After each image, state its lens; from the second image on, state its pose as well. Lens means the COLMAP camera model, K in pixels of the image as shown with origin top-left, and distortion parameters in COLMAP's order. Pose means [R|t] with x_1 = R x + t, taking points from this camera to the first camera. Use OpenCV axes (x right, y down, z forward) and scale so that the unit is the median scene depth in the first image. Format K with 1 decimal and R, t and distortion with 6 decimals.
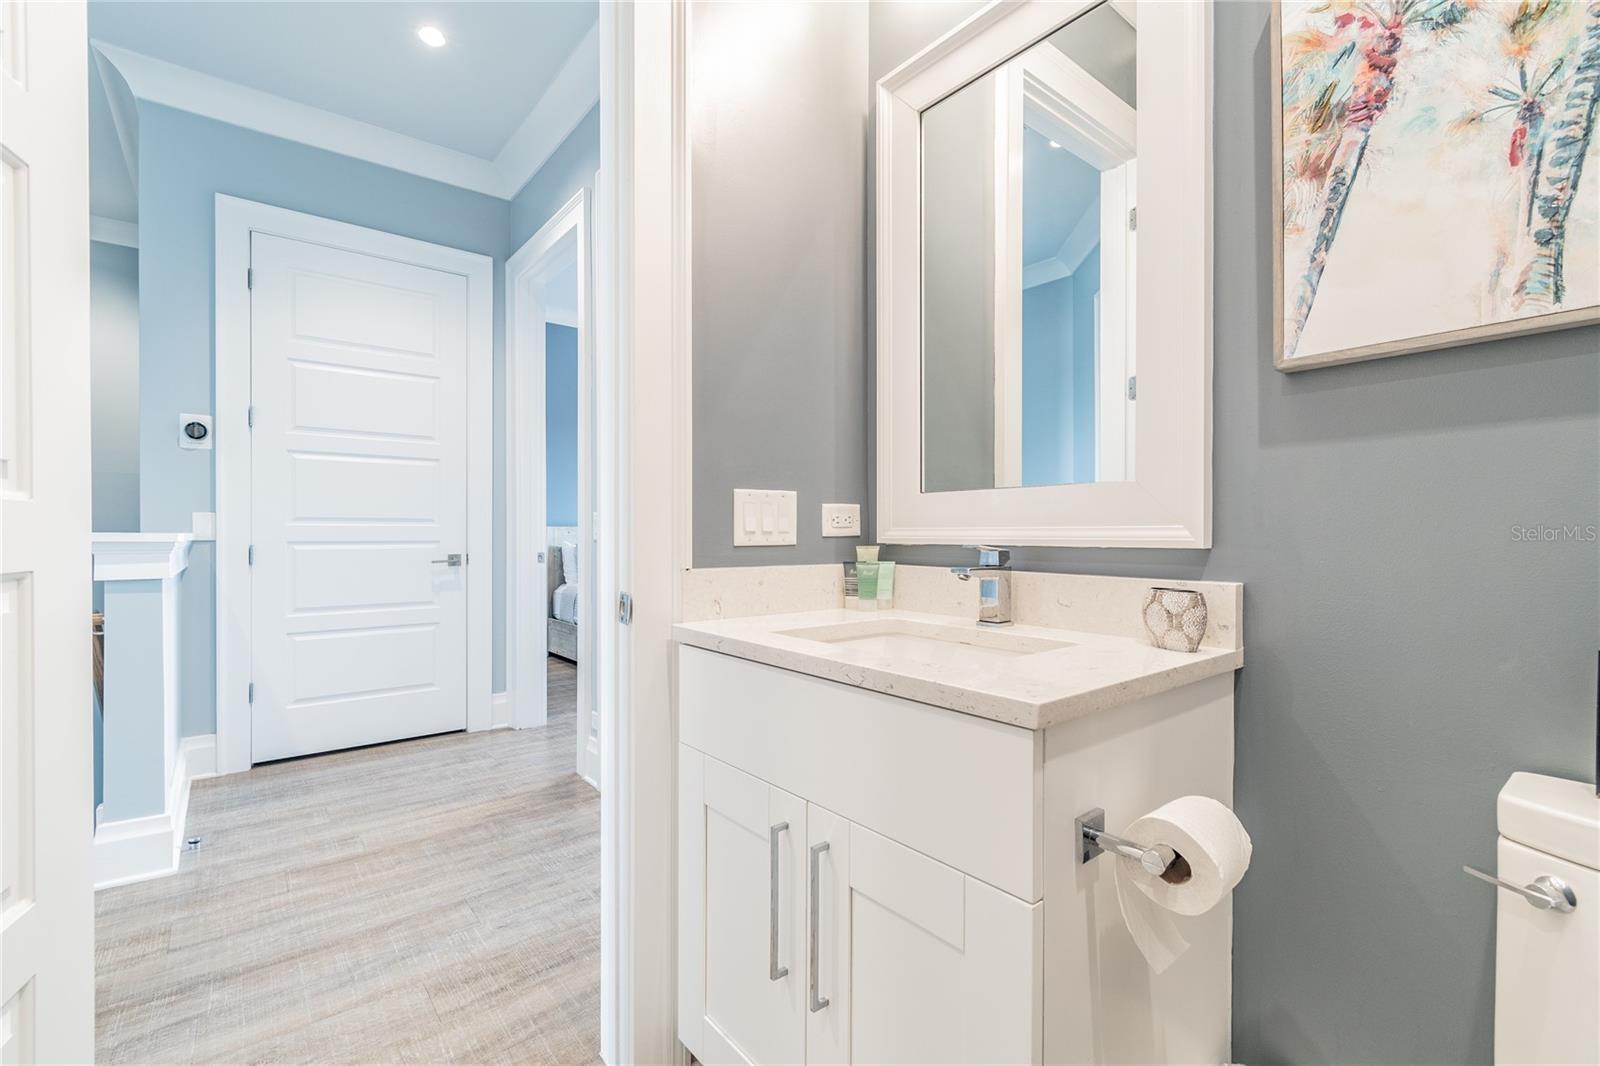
lens RADIAL K [[711.3, 0, 793.6], [0, 711.3, 533.1], [0, 0, 1]] dist [-0.001502, 0.000872]
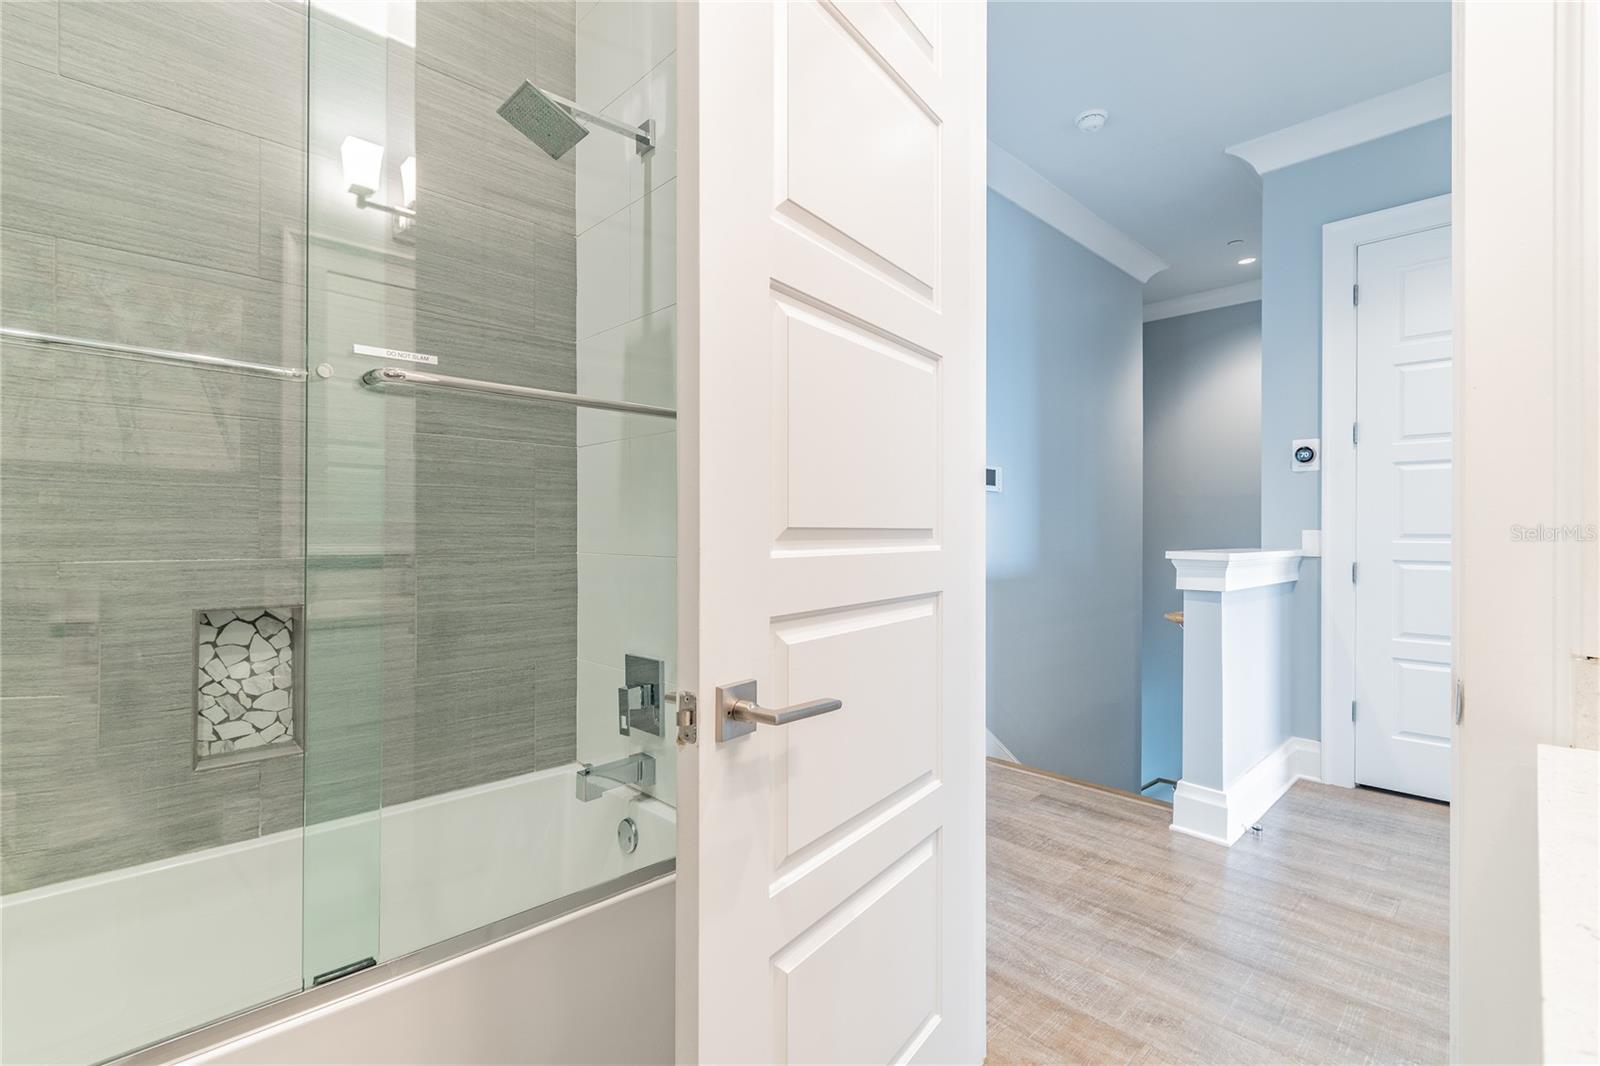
lens RADIAL K [[711.3, 0, 797.7], [0, 711.3, 532.2], [0, 0, 1]] dist [-0.001502, 0.000872]
pose [[0.089175, -0.003472, -0.996010, 0.314504], [-0.003317, 0.999987, -0.003783, -0.038394], [0.996010, 0.003641, 0.089162, 0.271061]]
